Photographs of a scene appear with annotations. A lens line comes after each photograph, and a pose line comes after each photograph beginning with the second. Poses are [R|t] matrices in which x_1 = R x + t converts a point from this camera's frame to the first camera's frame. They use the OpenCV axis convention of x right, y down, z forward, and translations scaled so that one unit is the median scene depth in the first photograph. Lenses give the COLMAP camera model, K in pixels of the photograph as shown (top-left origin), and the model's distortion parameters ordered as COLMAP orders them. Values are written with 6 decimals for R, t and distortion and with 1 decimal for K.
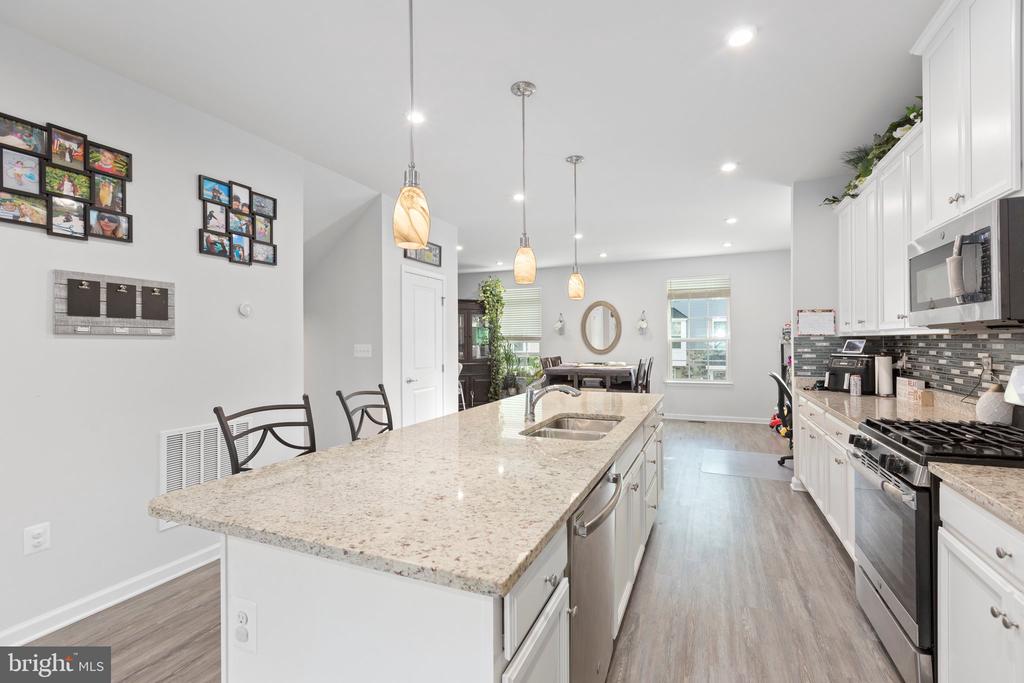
lens RADIAL K [[459.0, 0, 513.8], [0, 459.0, 341.6], [0, 0, 1]] dist [0.003078, -0.001981]
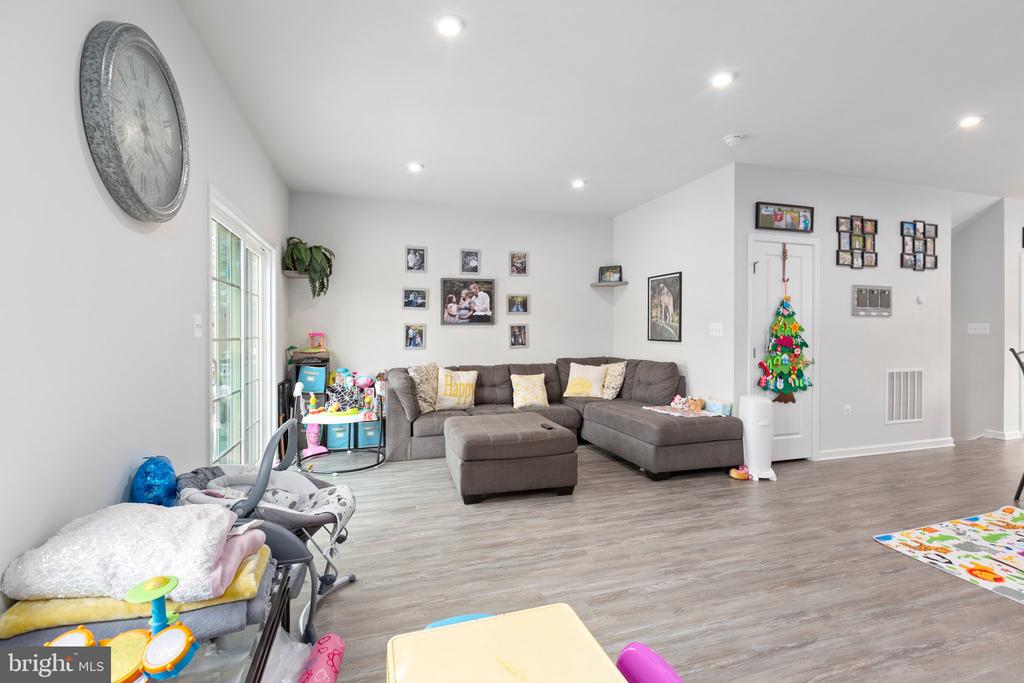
lens RADIAL K [[459.0, 0, 516.5], [0, 459.0, 334.1], [0, 0, 1]] dist [0.003078, -0.001981]
pose [[0.652715, 0.007314, -0.757568, -0.317827], [-0.000130, 0.999954, 0.009541, 0.036194], [0.757603, -0.006129, 0.652686, -1.166324]]
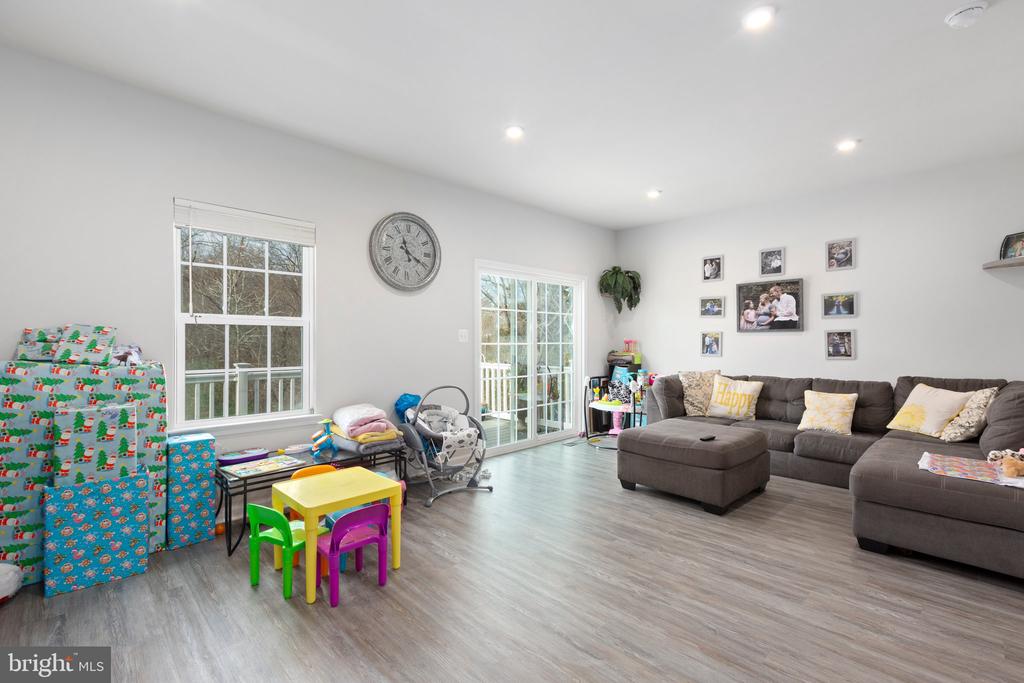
lens RADIAL K [[459.0, 0, 514.2], [0, 459.0, 343.0], [0, 0, 1]] dist [0.003078, -0.001981]
pose [[-0.376127, 0.011287, -0.926499, 0.092238], [0.003864, 0.999936, 0.010613, 0.036189], [0.926560, 0.000411, -0.376147, -0.292790]]
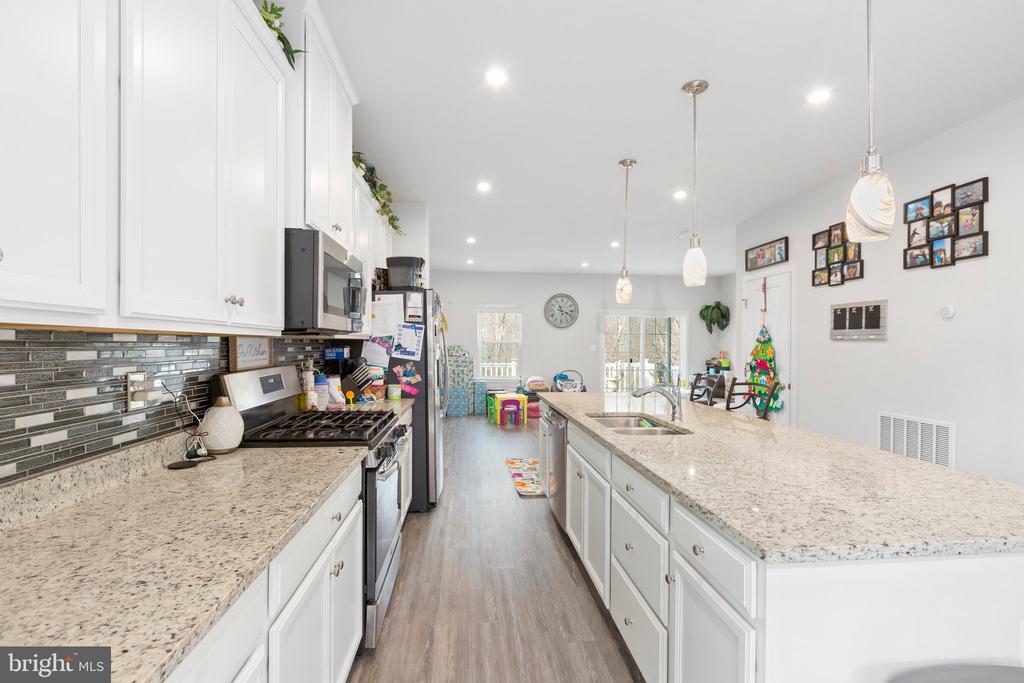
lens RADIAL K [[459.0, 0, 512.1], [0, 459.0, 347.4], [0, 0, 1]] dist [0.003078, -0.001981]
pose [[-0.874049, 0.004577, -0.485816, 0.762158], [0.000754, 0.999967, 0.008064, -0.003272], [0.485837, 0.006682, -0.874024, 1.516615]]
